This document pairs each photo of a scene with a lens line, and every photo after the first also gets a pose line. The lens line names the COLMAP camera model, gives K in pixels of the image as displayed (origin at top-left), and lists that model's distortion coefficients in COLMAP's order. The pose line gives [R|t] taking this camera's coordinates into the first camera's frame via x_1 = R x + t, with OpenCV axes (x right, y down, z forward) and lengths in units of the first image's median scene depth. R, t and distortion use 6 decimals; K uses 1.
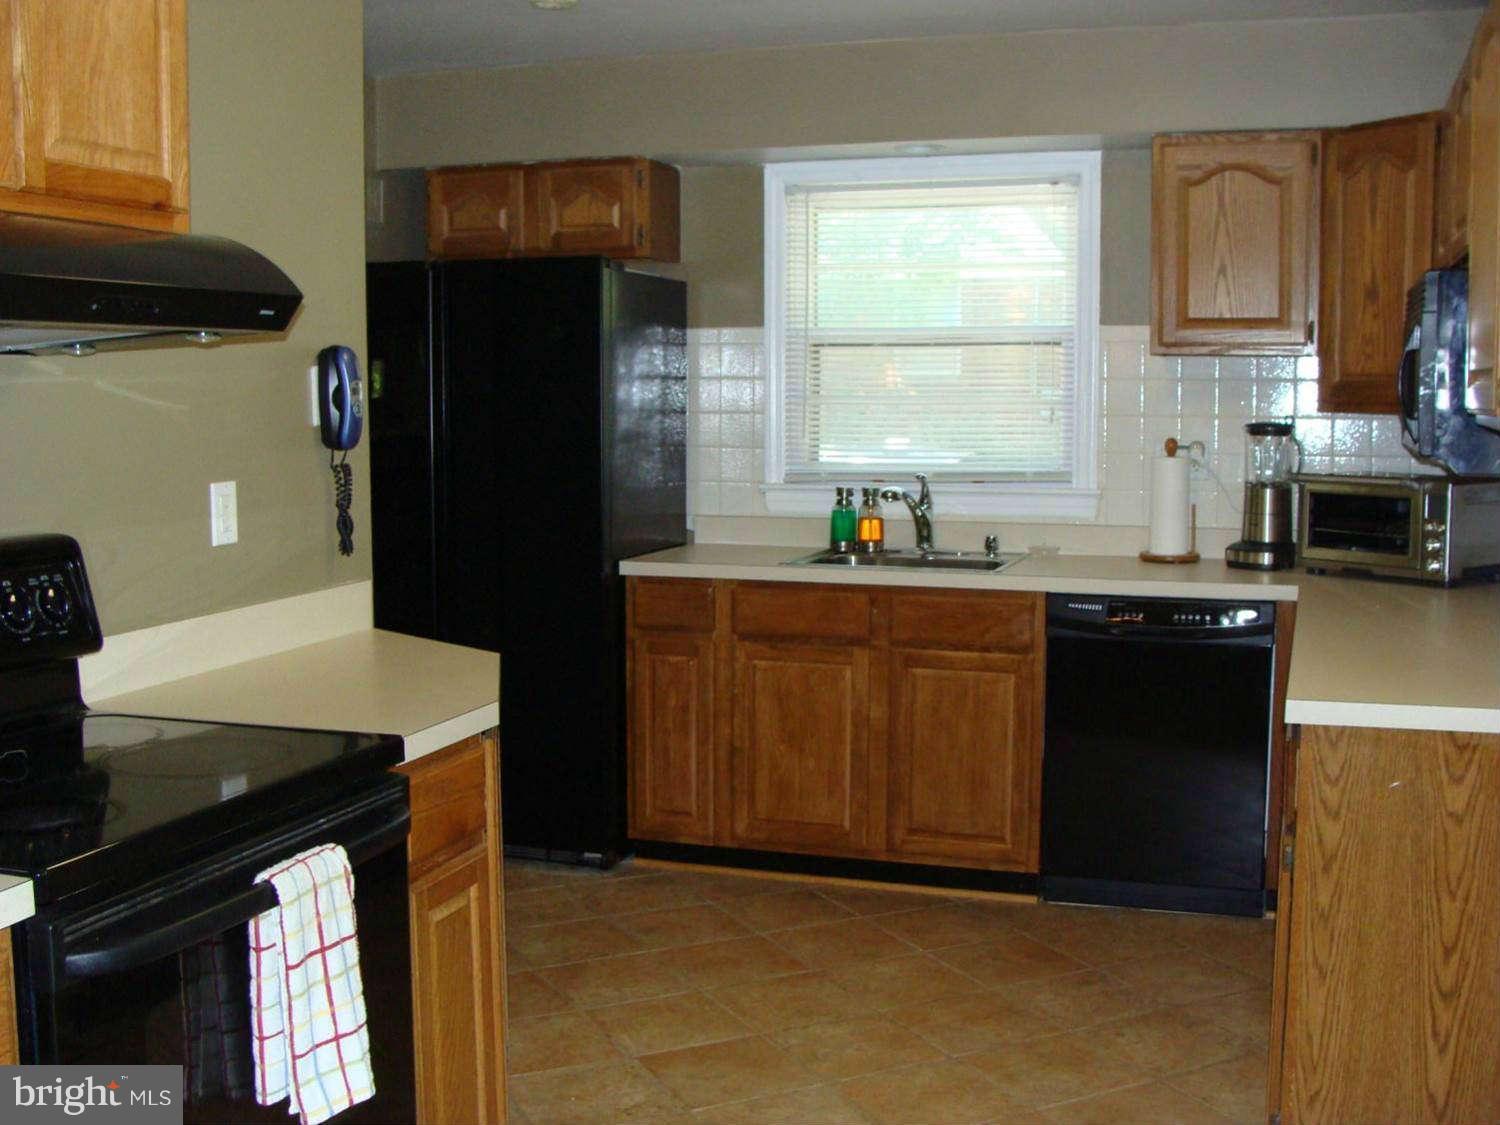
lens RADIAL K [[1710.7, 0, 750.0], [0, 1710.7, 562.5], [0, 0, 1]] dist [-0.182861, 0.183821]
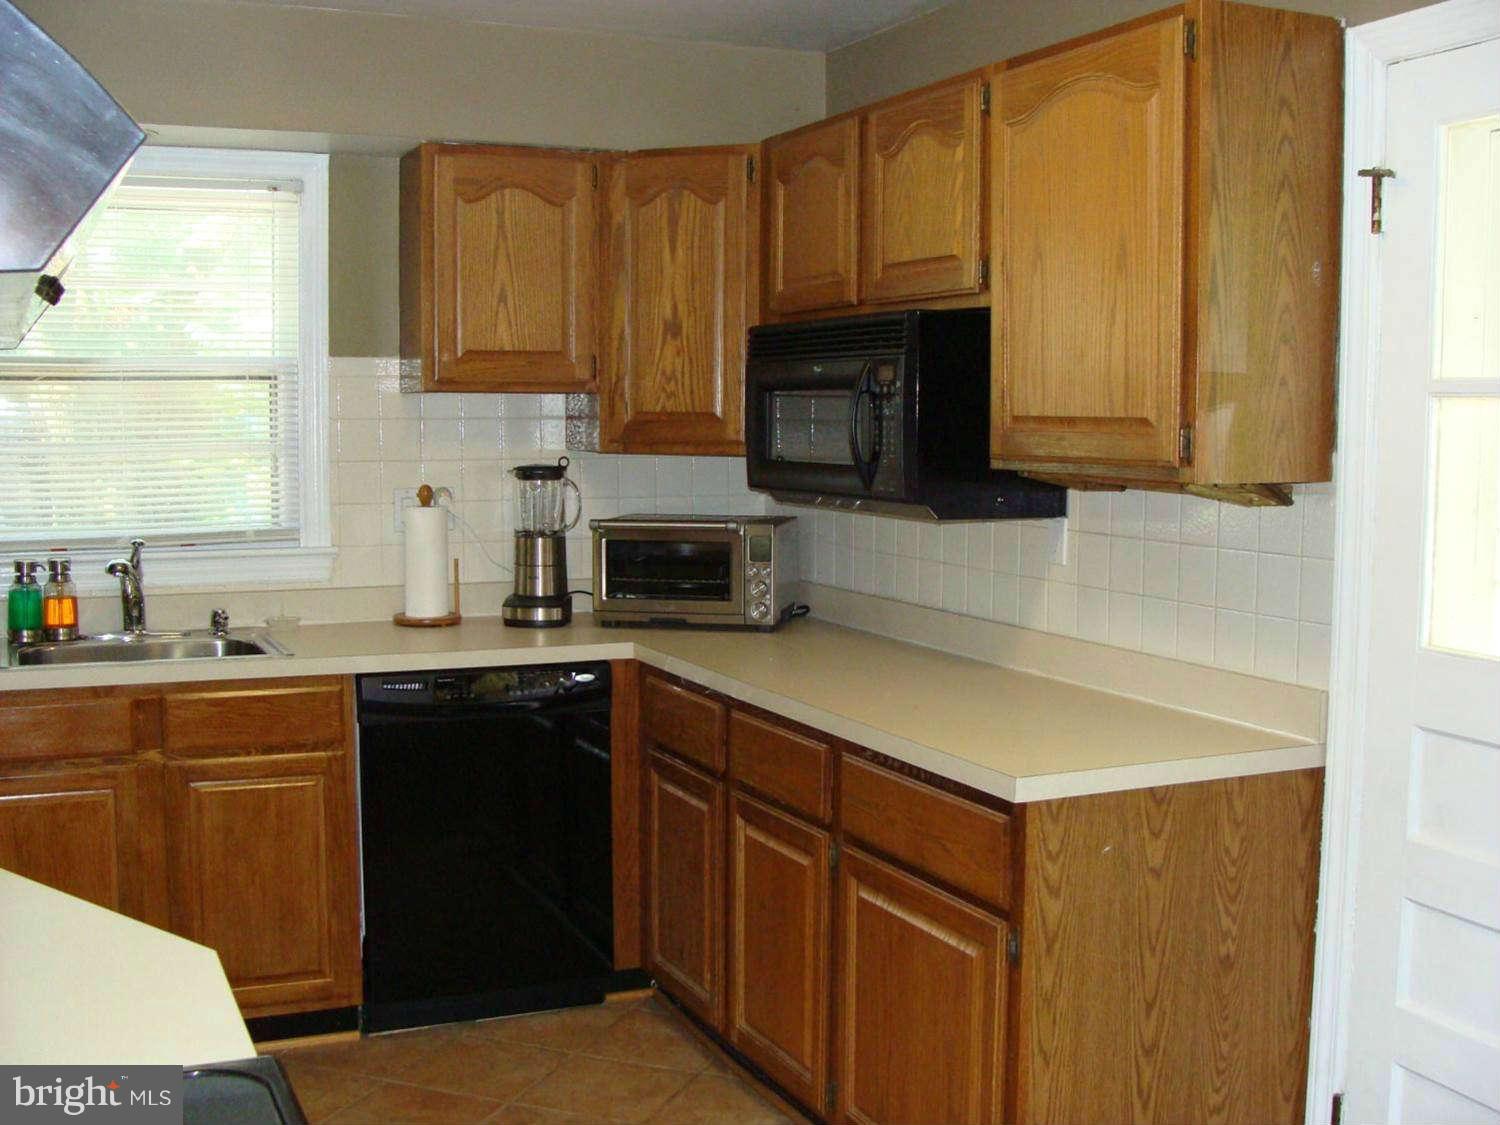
lens RADIAL K [[1710.7, 0, 750.0], [0, 1710.7, 562.5], [0, 0, 1]] dist [-0.182861, 0.183821]
pose [[0.730983, -0.054481, 0.680218, -0.244714], [0.064912, 0.997839, 0.010165, -0.032605], [-0.679302, 0.036724, 0.732940, 0.243224]]
